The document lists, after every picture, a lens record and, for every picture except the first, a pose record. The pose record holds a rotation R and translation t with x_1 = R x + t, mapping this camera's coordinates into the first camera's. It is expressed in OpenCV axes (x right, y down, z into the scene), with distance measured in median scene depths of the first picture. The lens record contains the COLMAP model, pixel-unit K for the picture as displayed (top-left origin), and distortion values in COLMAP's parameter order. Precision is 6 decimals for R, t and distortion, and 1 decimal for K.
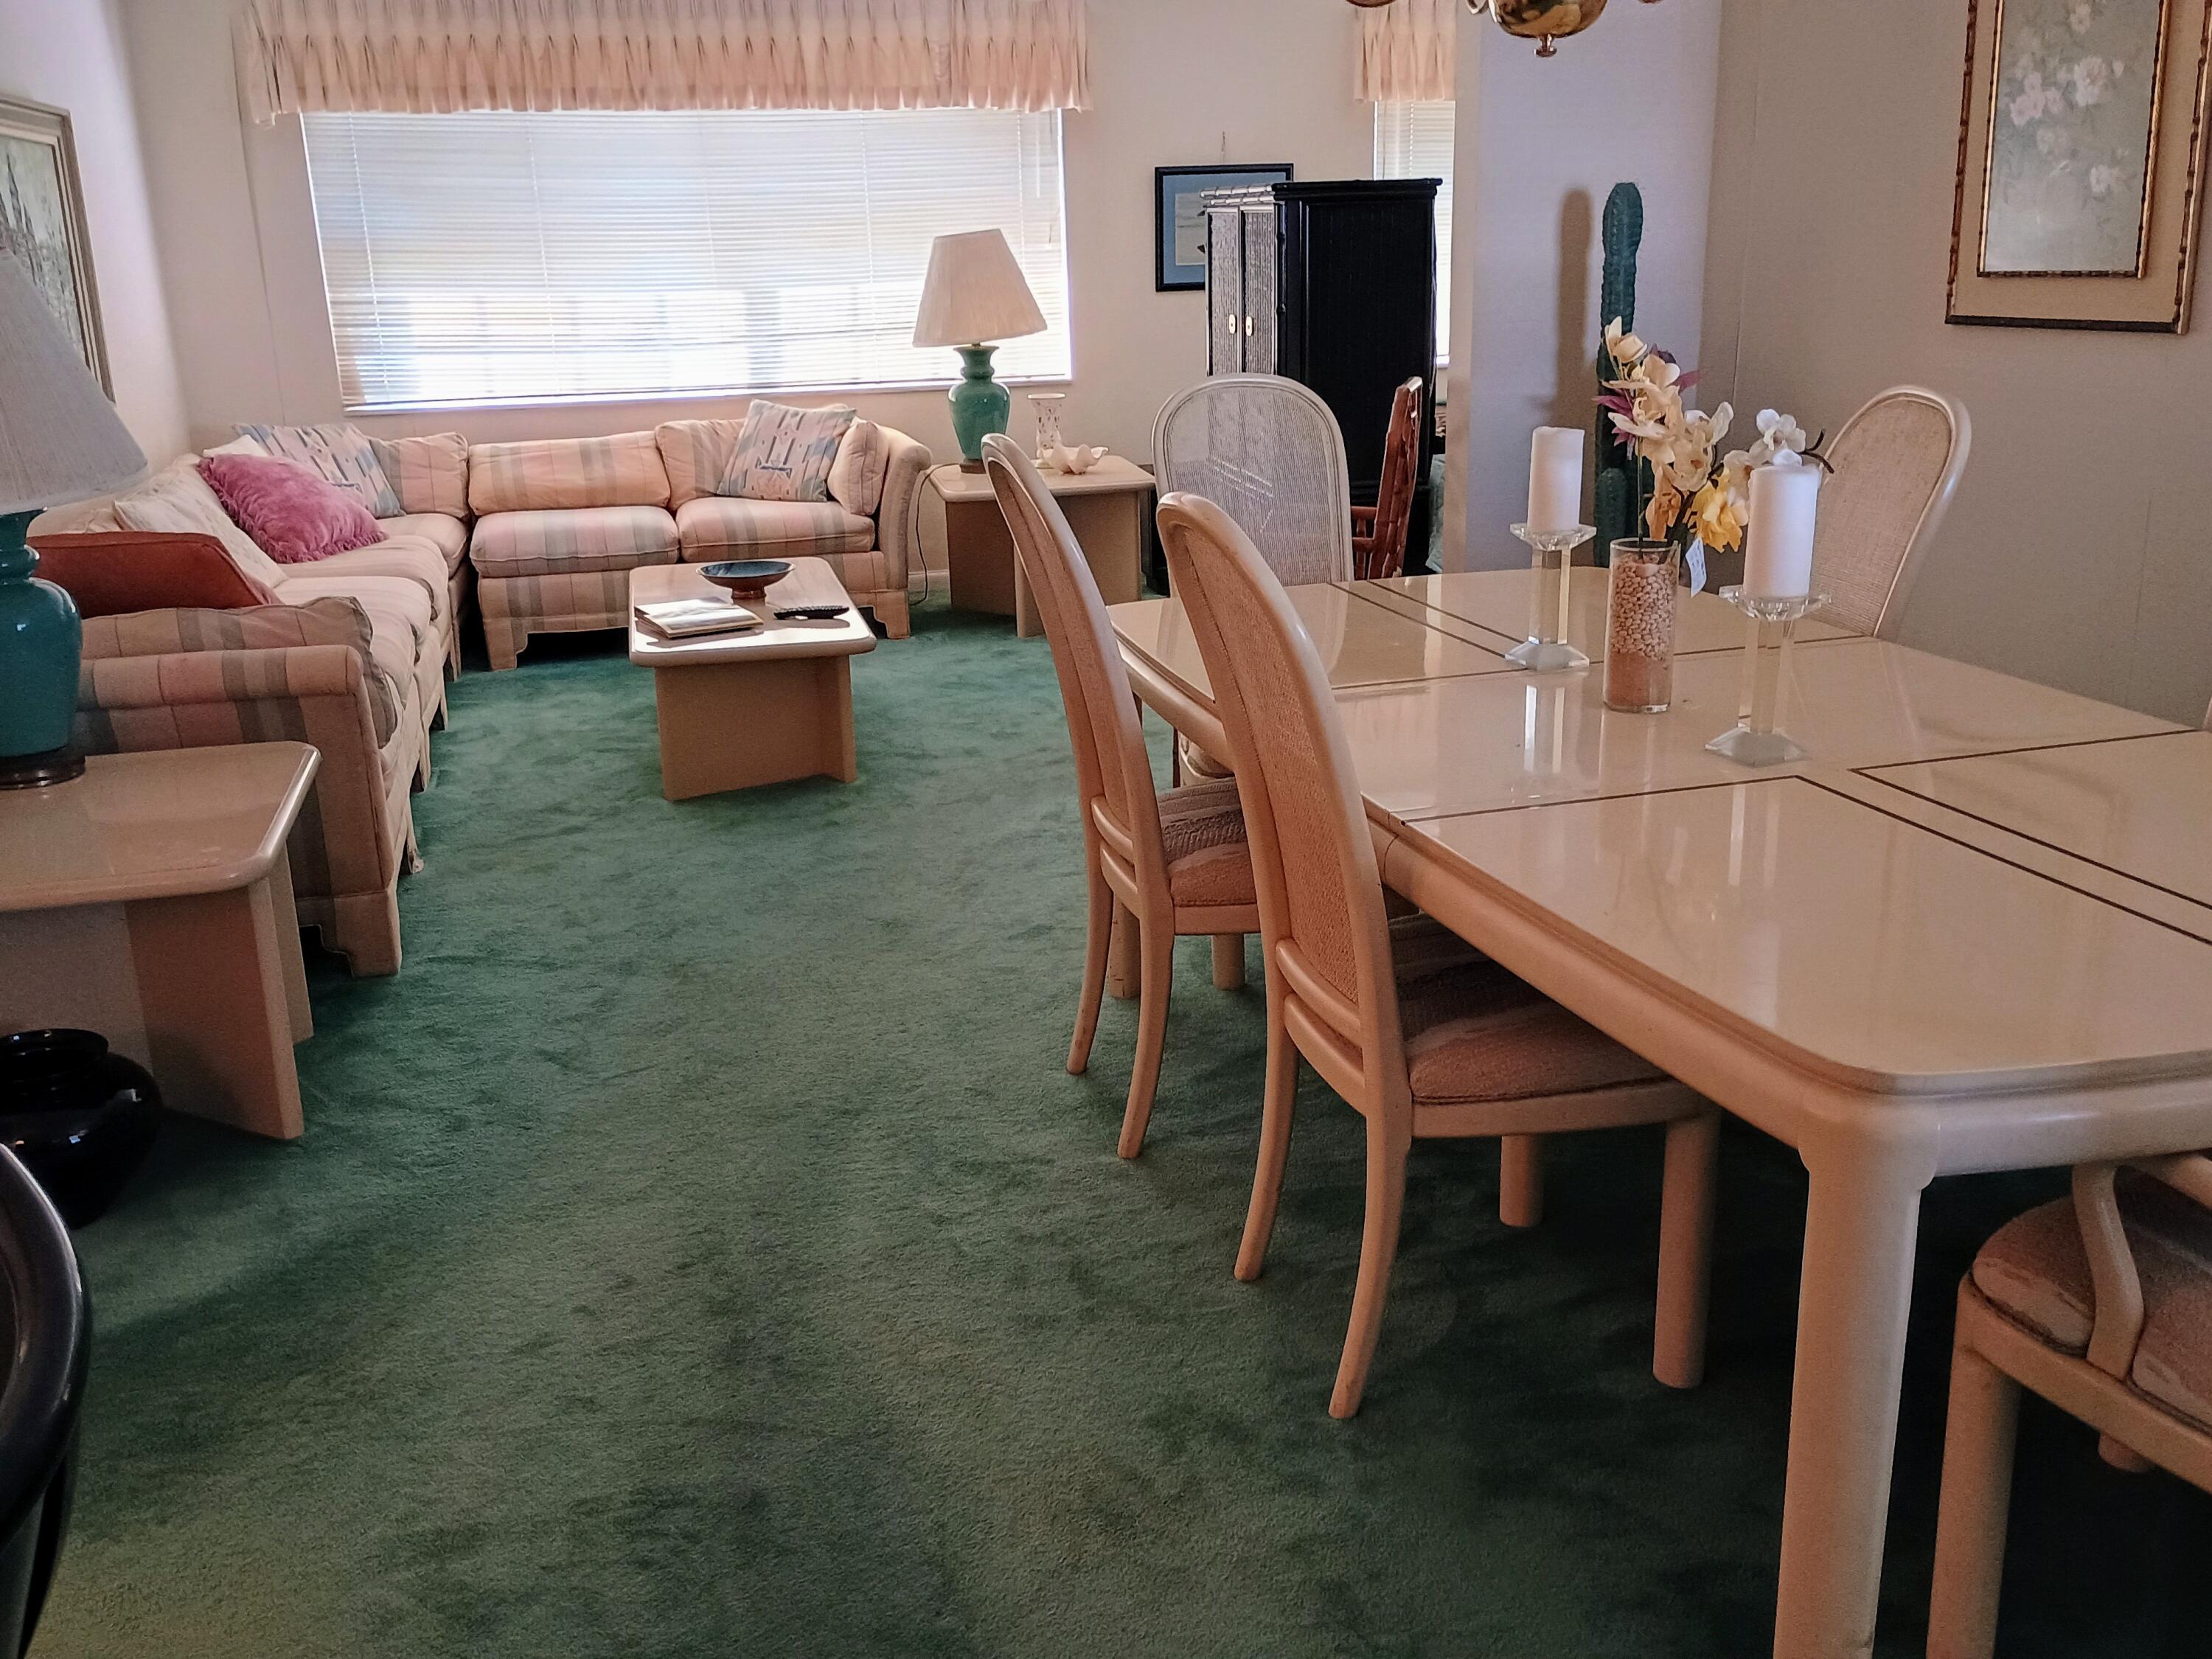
lens RADIAL K [[1903.5, 0, 1109.4], [0, 1903.5, 831.9], [0, 0, 1]] dist [0.035903, -0.037711]
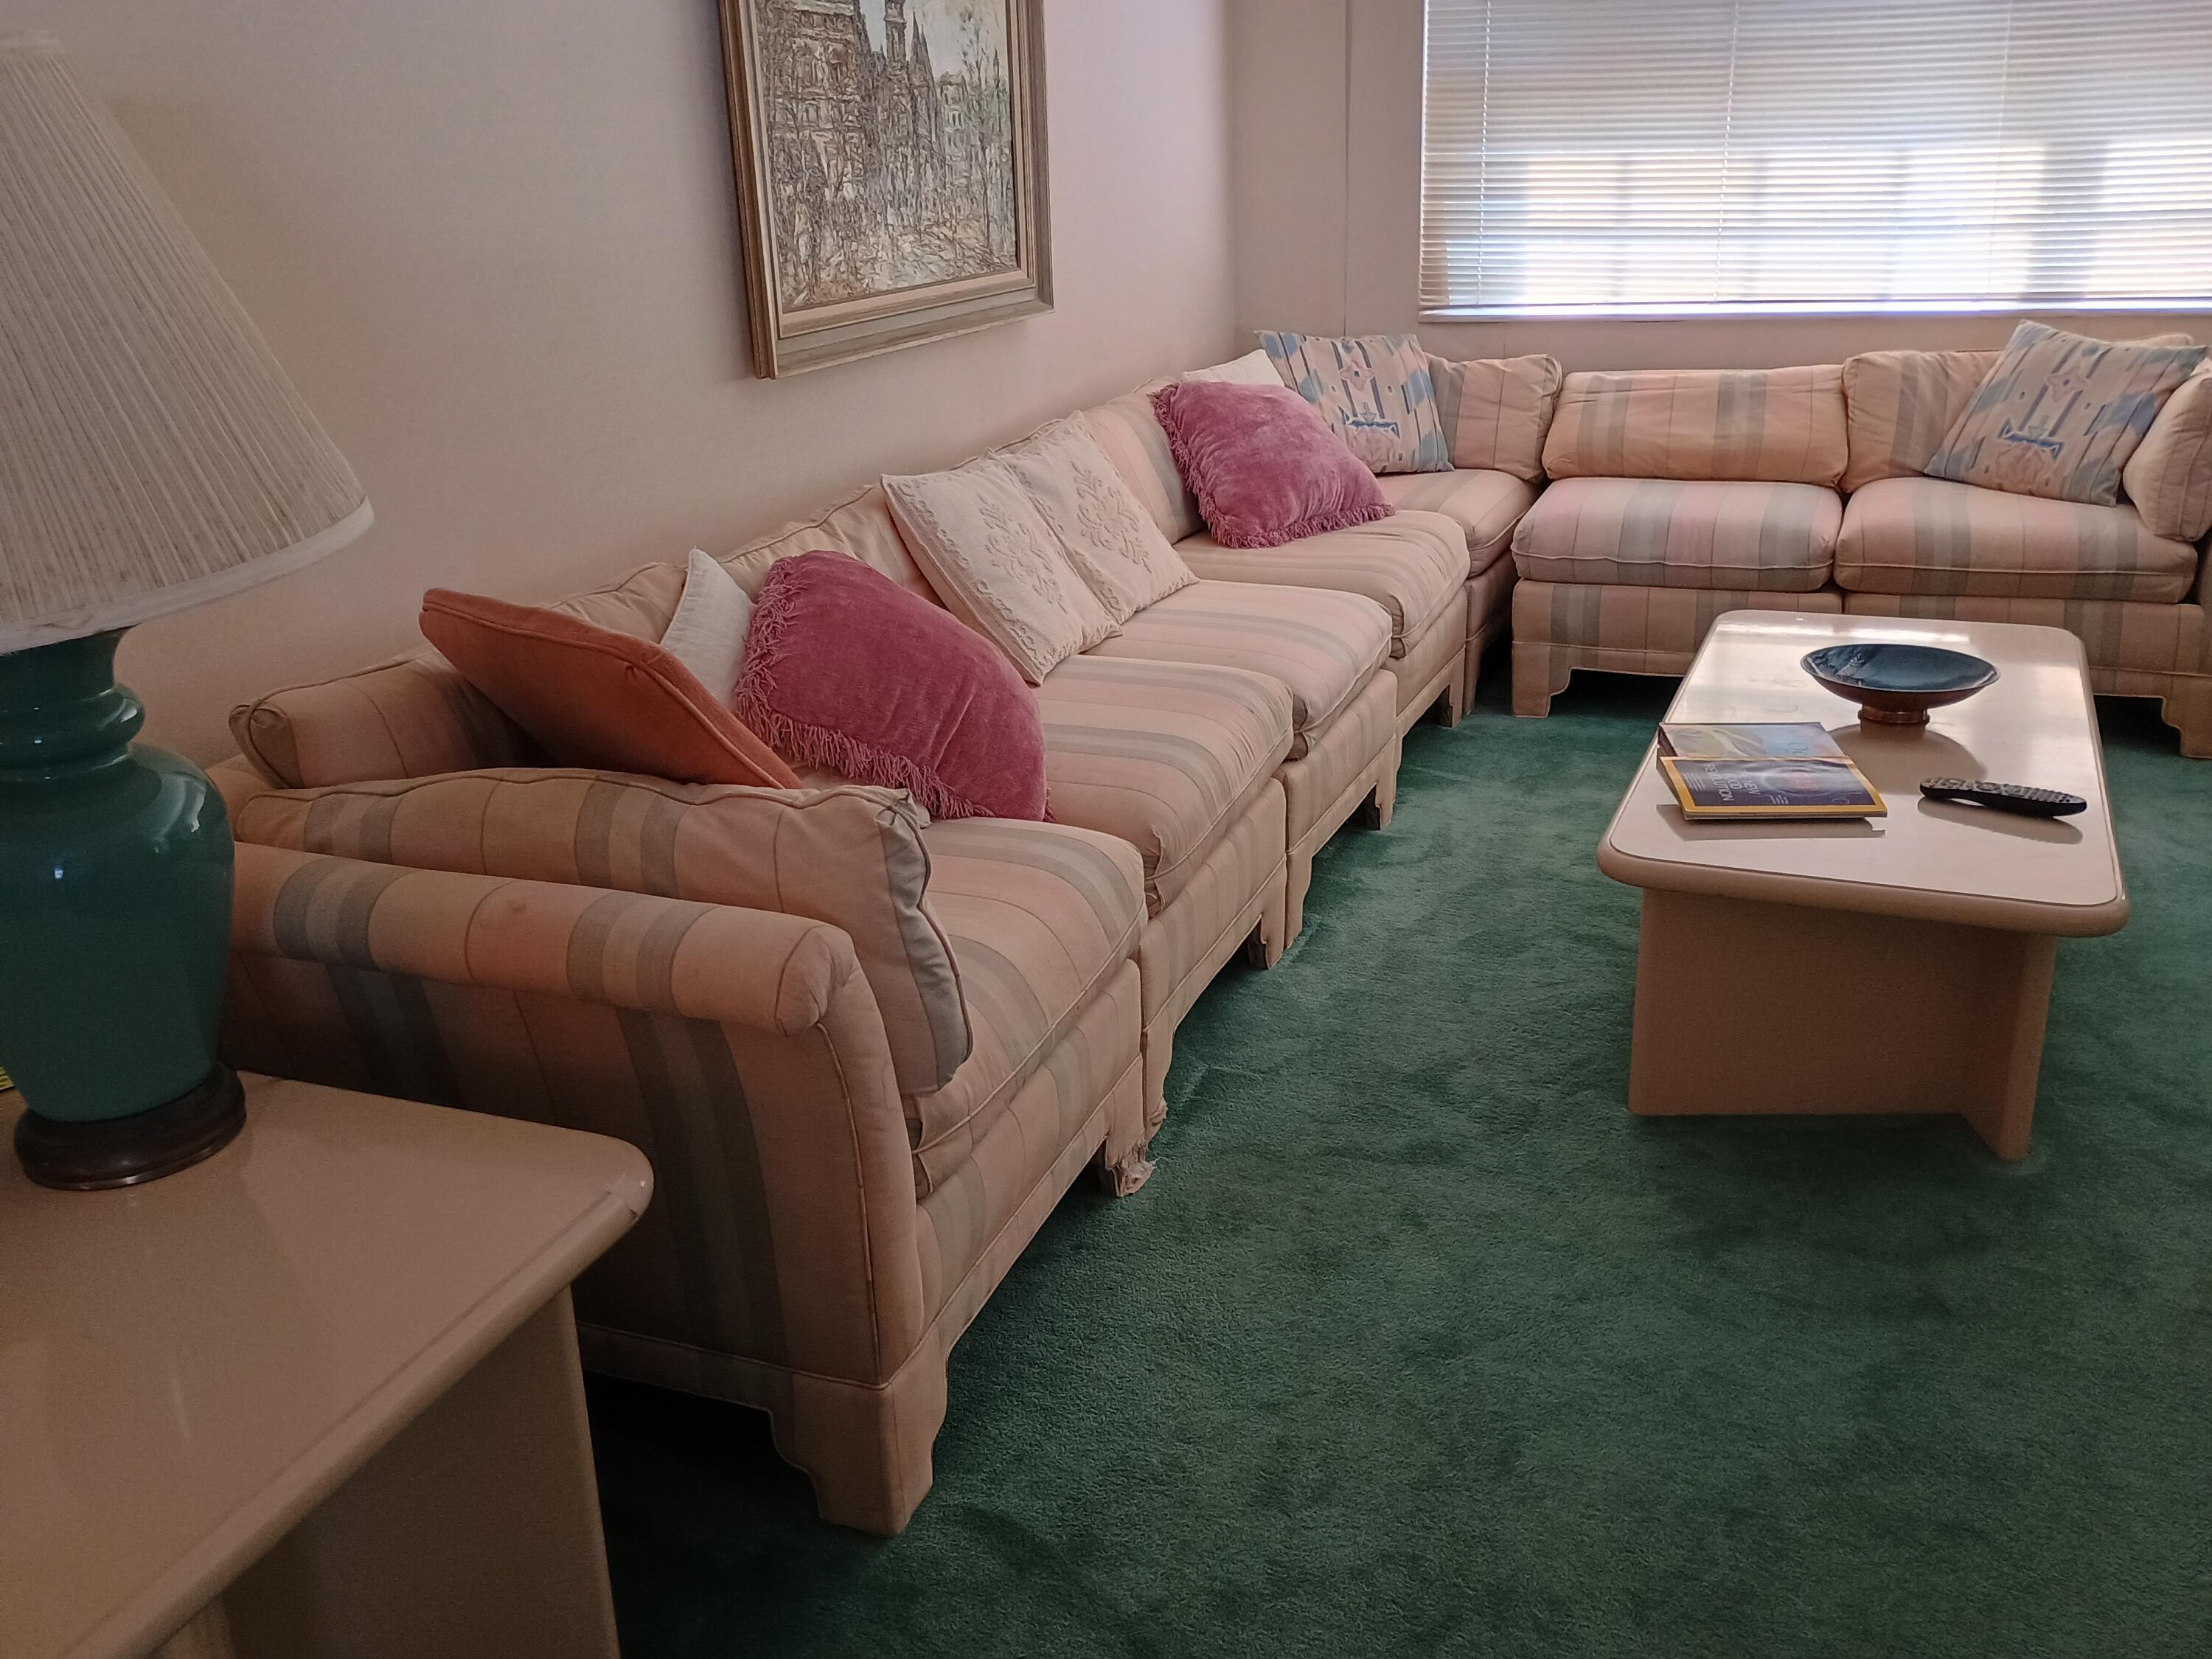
lens RADIAL K [[1903.5, 0, 1099.2], [0, 1903.5, 832.4], [0, 0, 1]] dist [0.035903, -0.037711]
pose [[0.801355, 0.197298, -0.564716, -0.046544], [-0.159562, 0.980339, 0.116081, -0.094925], [0.576516, -0.002915, 0.817081, 0.344194]]
